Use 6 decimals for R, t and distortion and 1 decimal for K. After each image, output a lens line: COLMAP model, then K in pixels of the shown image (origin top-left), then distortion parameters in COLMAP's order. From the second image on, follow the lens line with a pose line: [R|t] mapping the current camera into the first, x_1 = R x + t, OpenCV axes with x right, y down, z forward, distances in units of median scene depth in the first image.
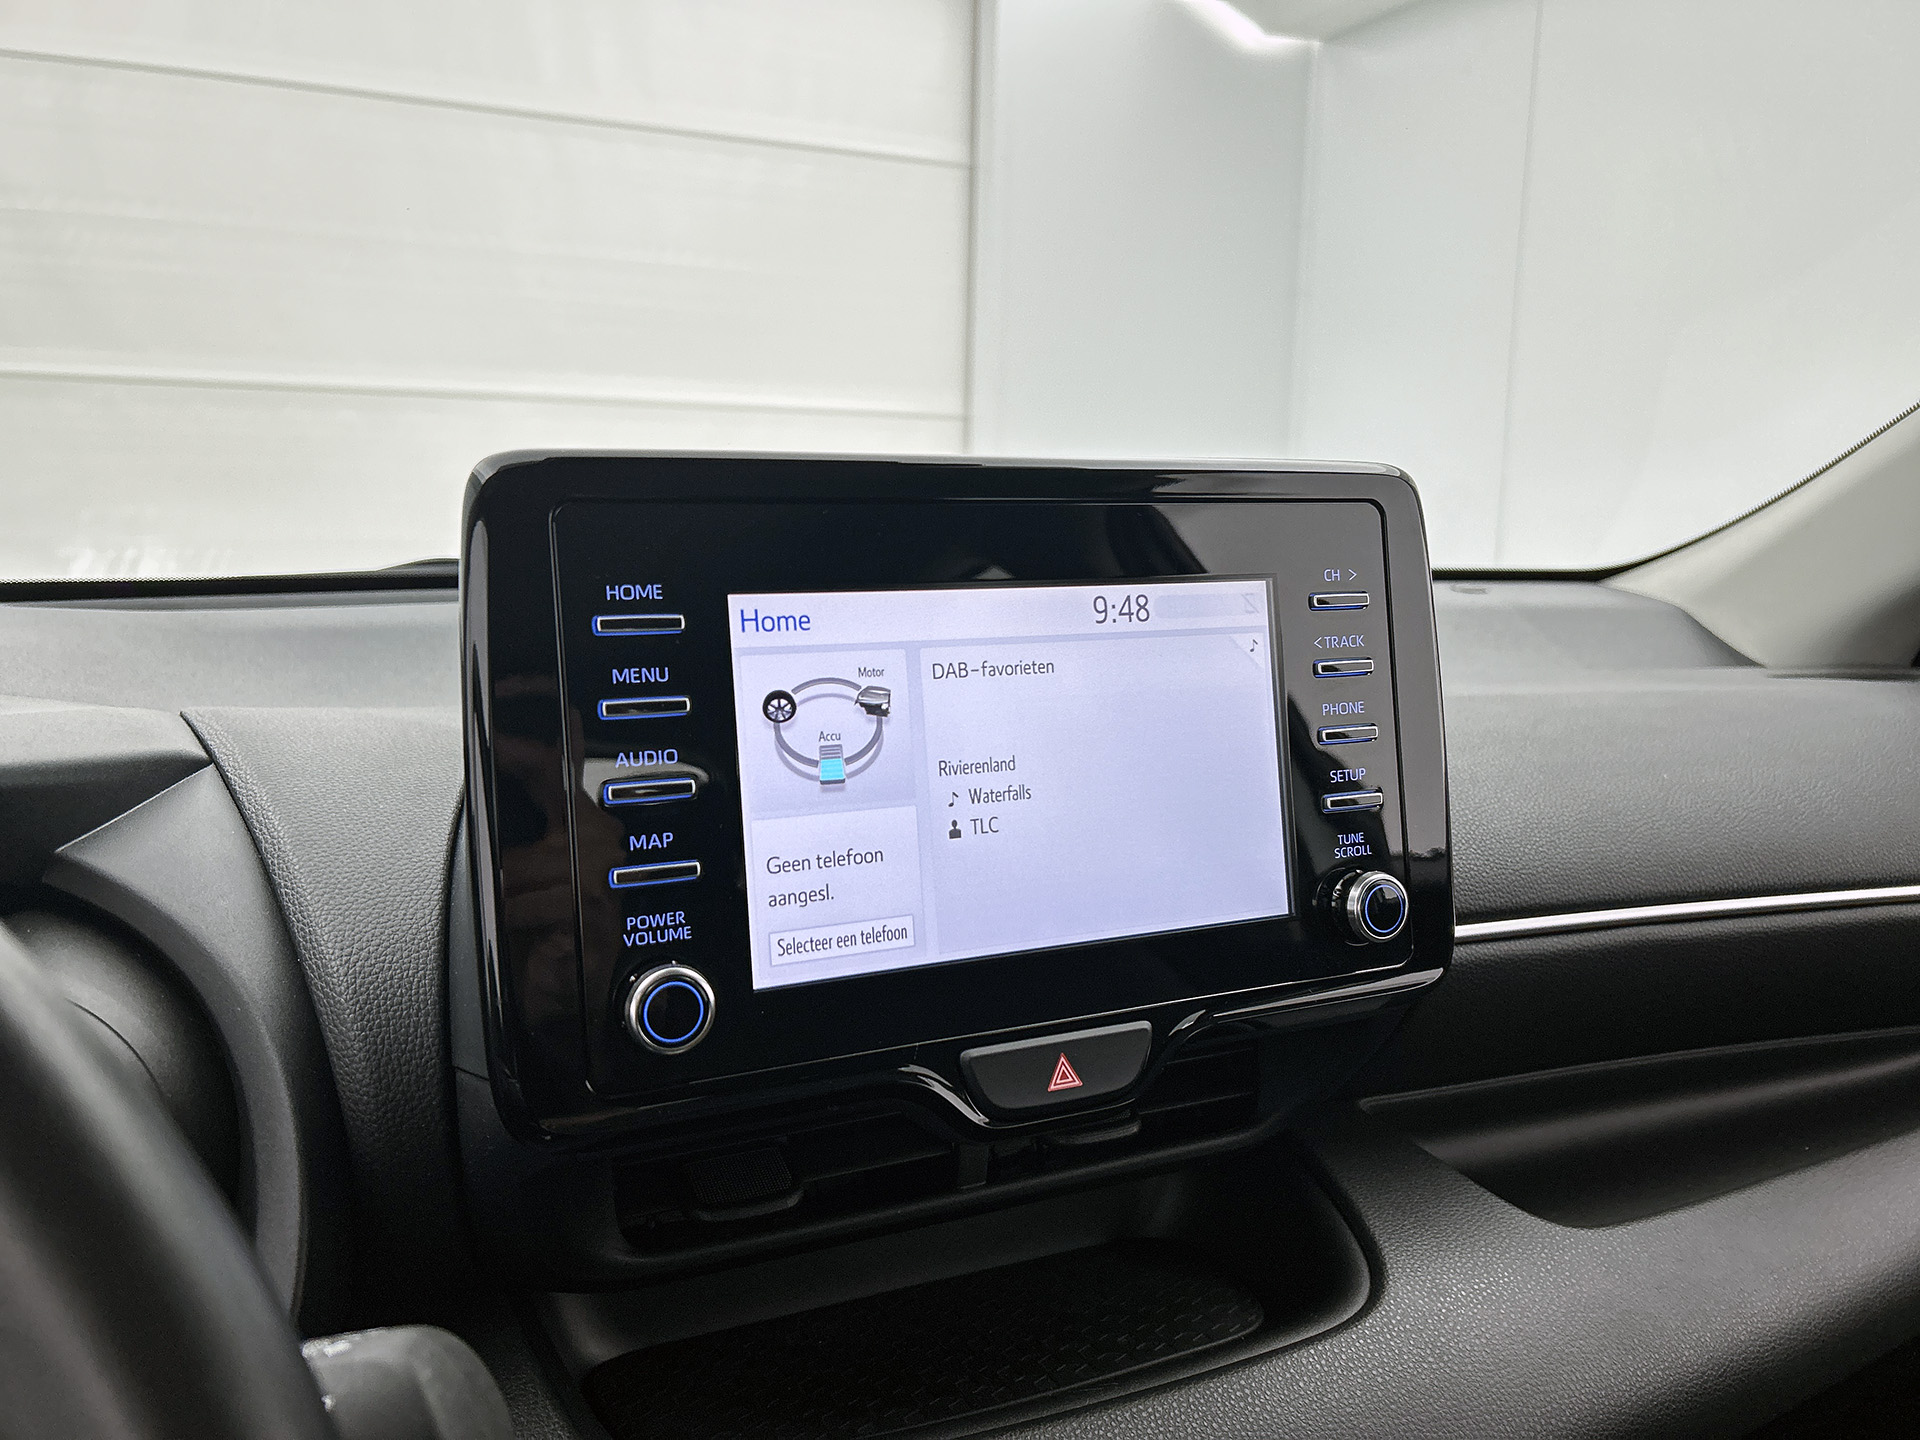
lens RADIAL K [[1449.8, 0, 957.7], [0, 1449.8, 726.0], [0, 0, 1]] dist [0.035625, -0.050368]
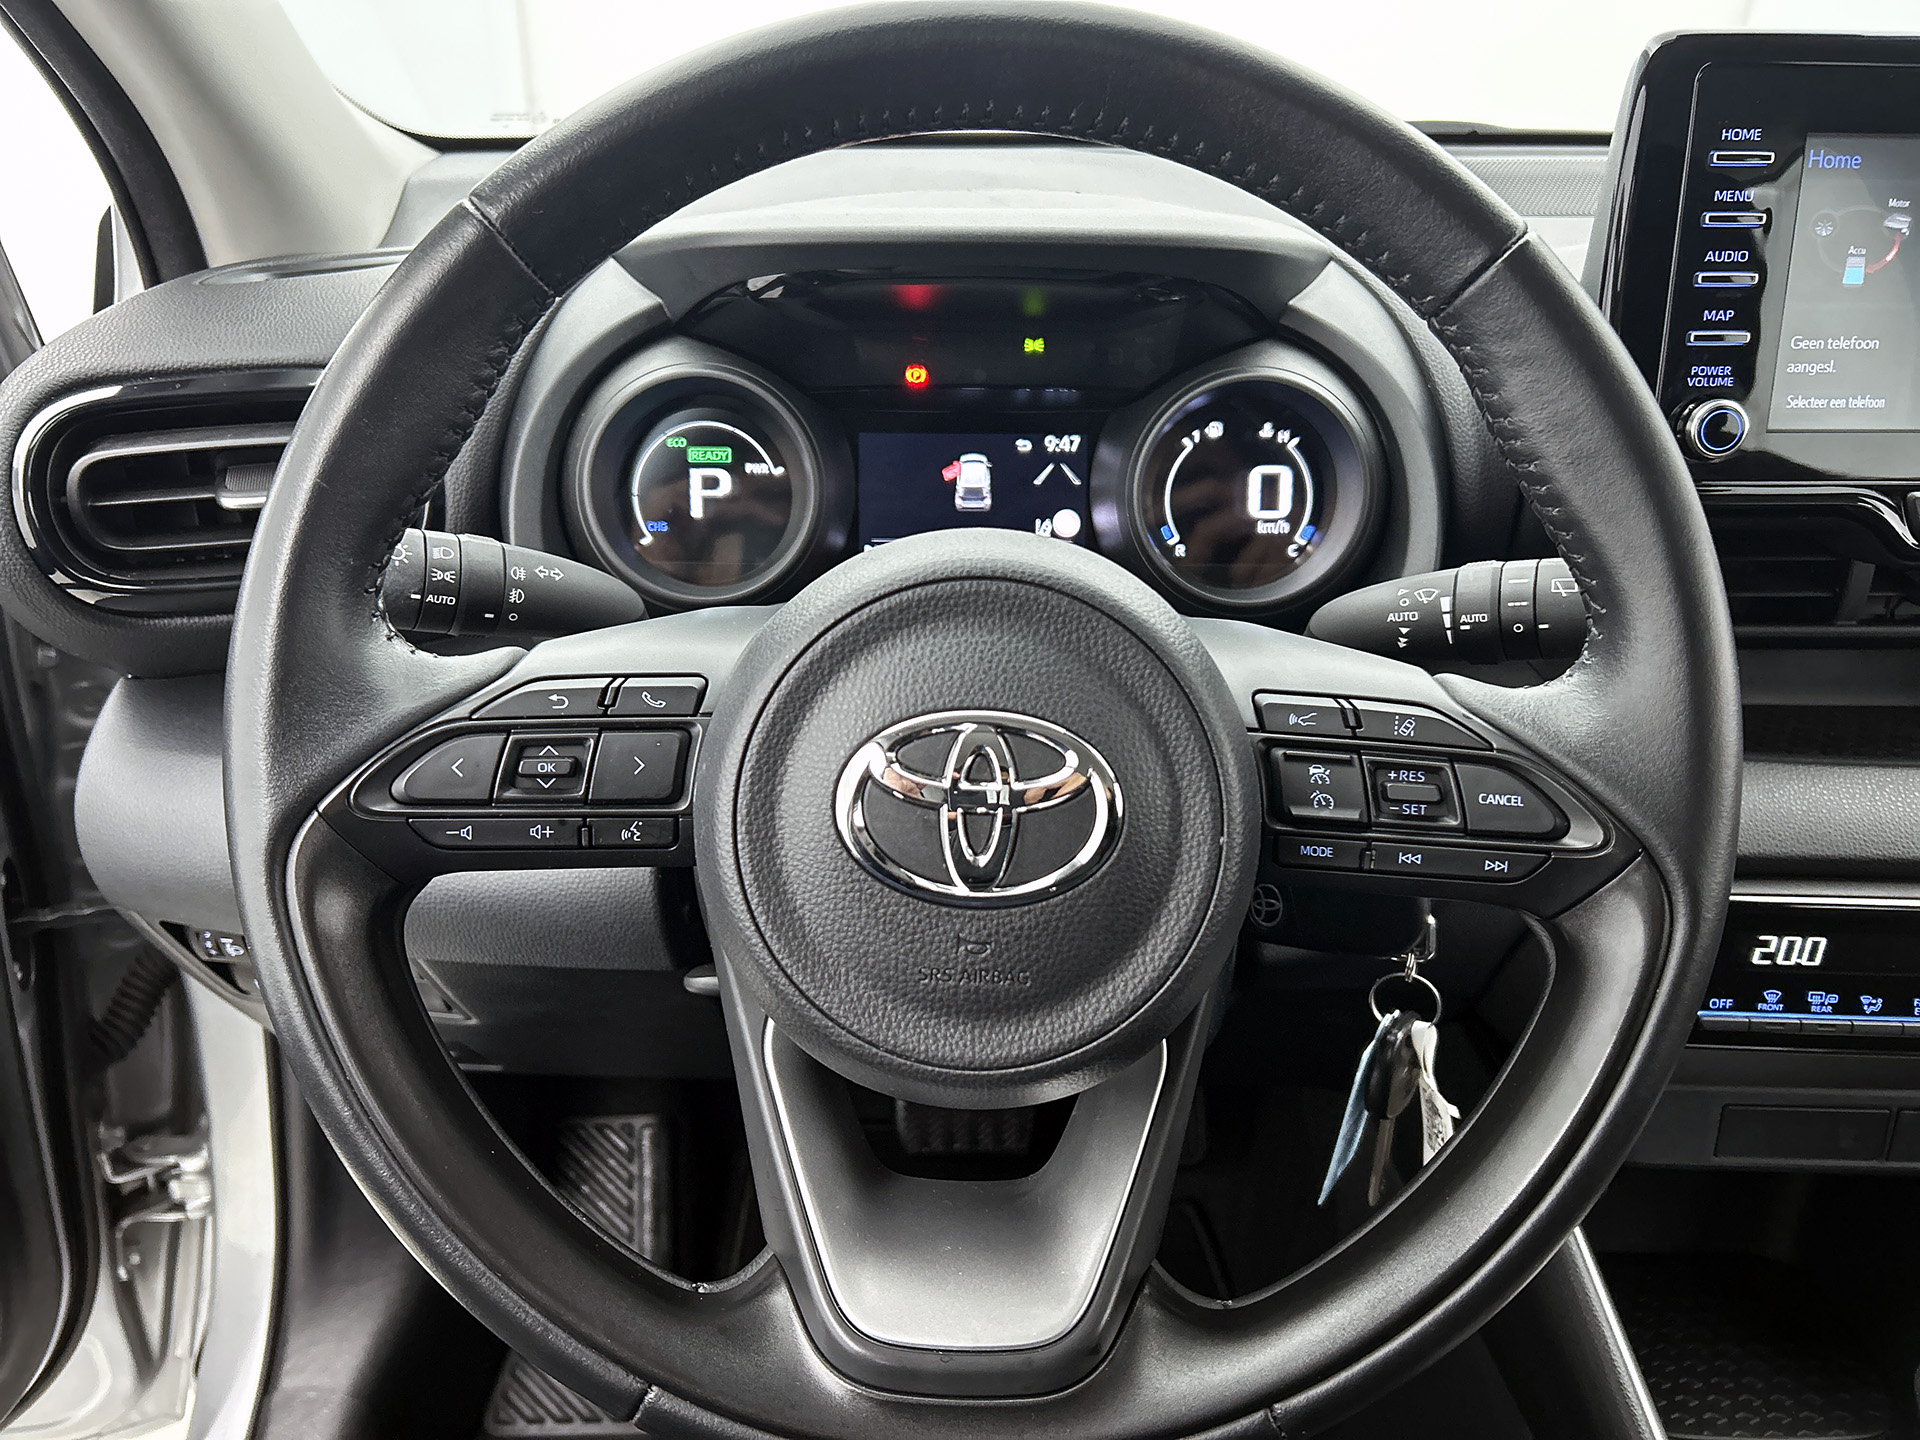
lens RADIAL K [[1449.8, 0, 945.0], [0, 1449.8, 726.8], [0, 0, 1]] dist [0.035625, -0.050368]
pose [[0.907621, 0.169917, -0.383866, -0.234781], [-0.059957, 0.957516, 0.282078, 0.089665], [0.415488, -0.233004, 0.879249, -0.598427]]
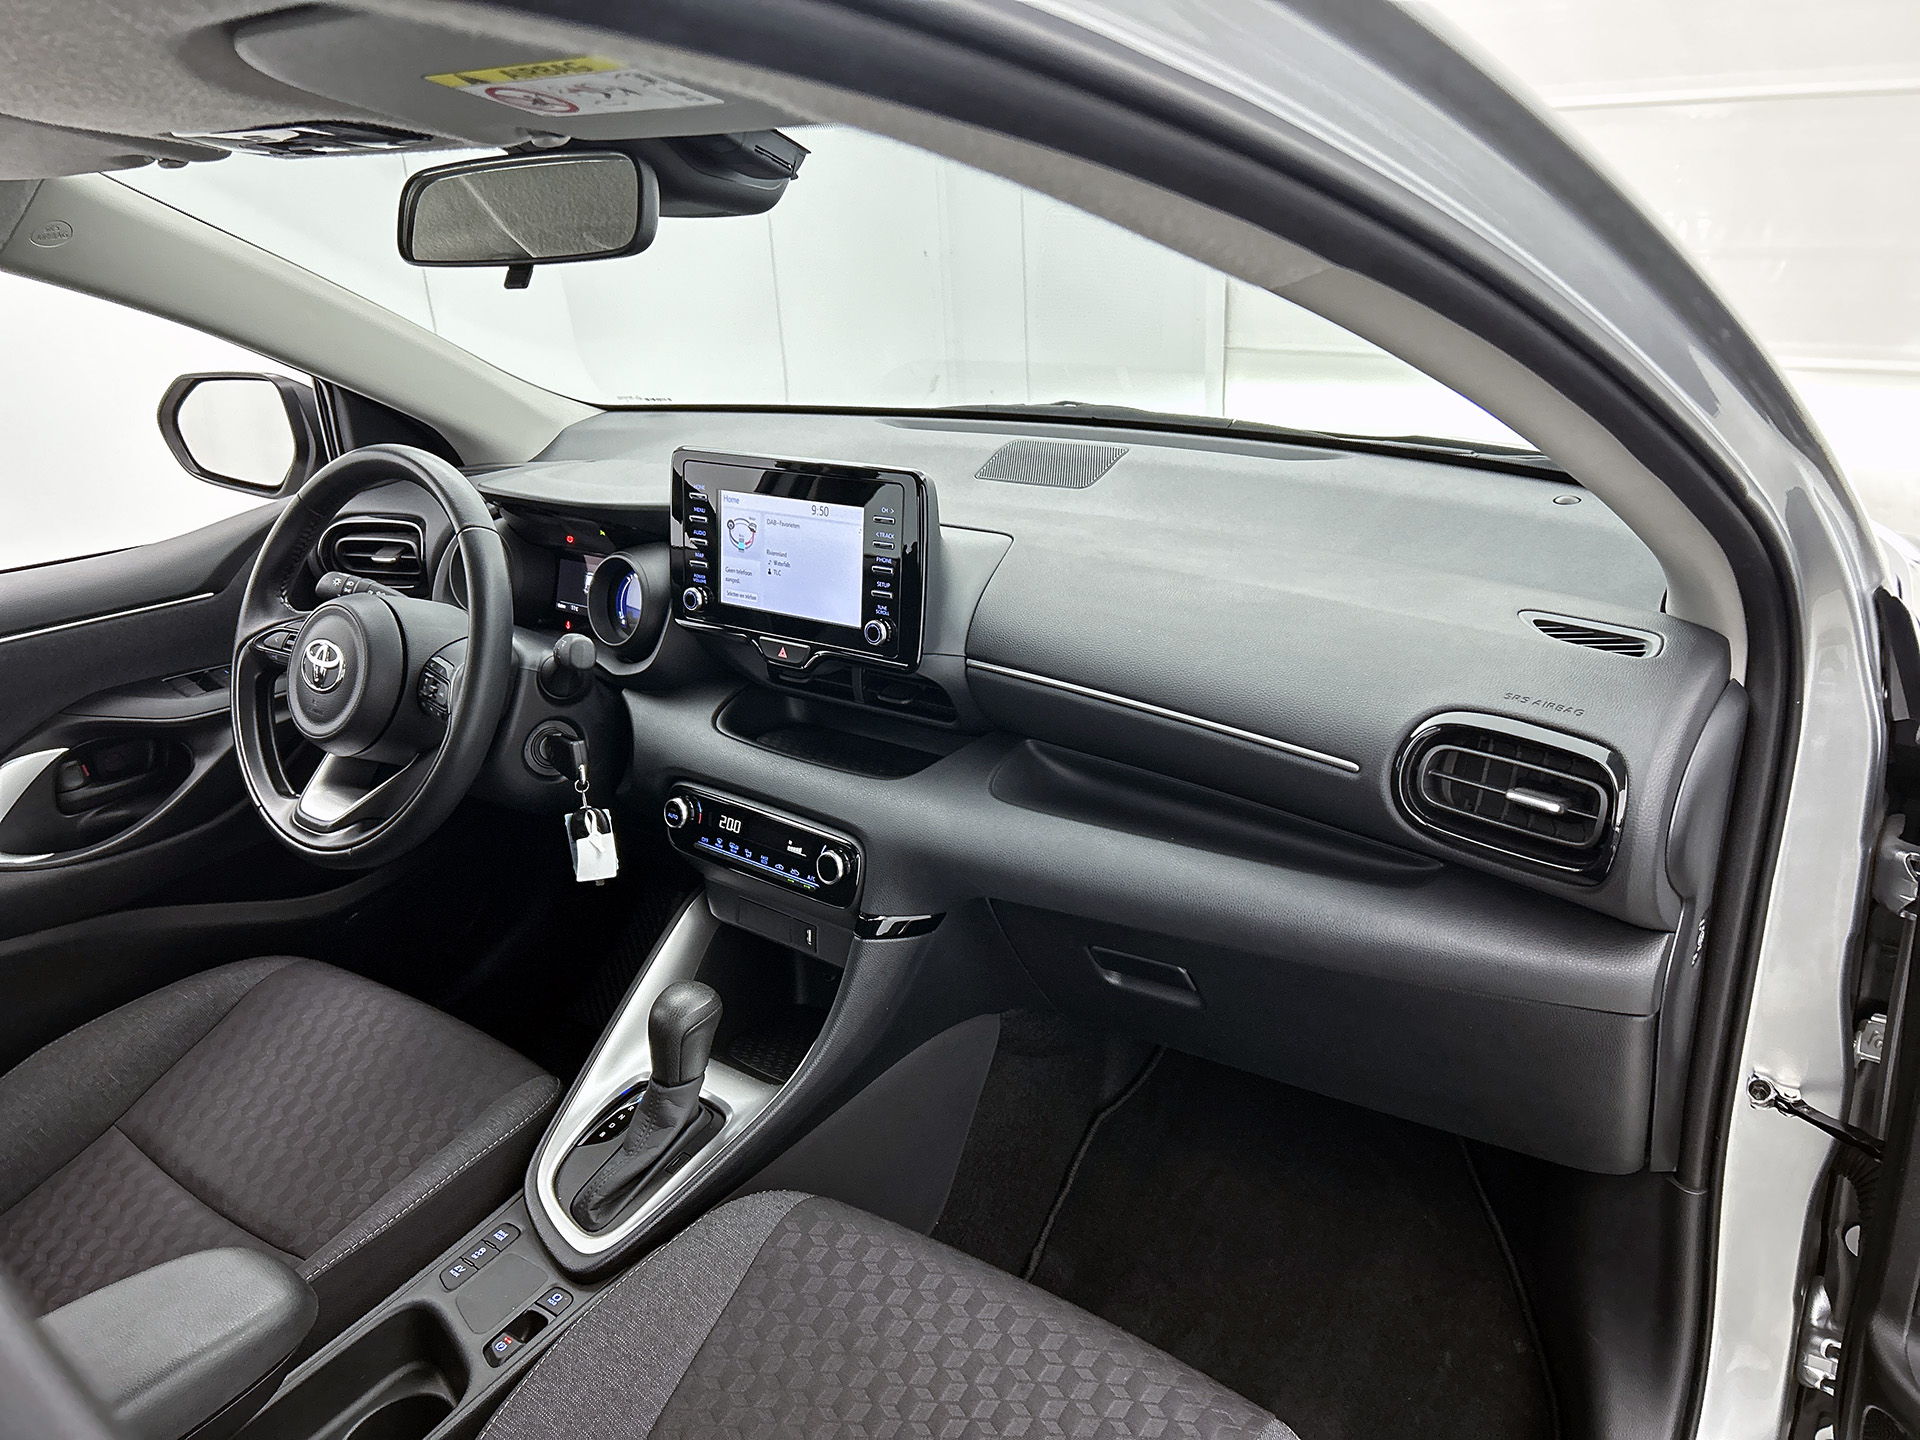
lens RADIAL K [[1449.8, 0, 988.4], [0, 1449.8, 722.1], [0, 0, 1]] dist [0.035625, -0.050368]
pose [[0.488411, 0.291565, -0.822462, 2.755006], [-0.081951, 0.953688, 0.289419, -0.537783], [0.868757, -0.073954, 0.489686, -0.175839]]
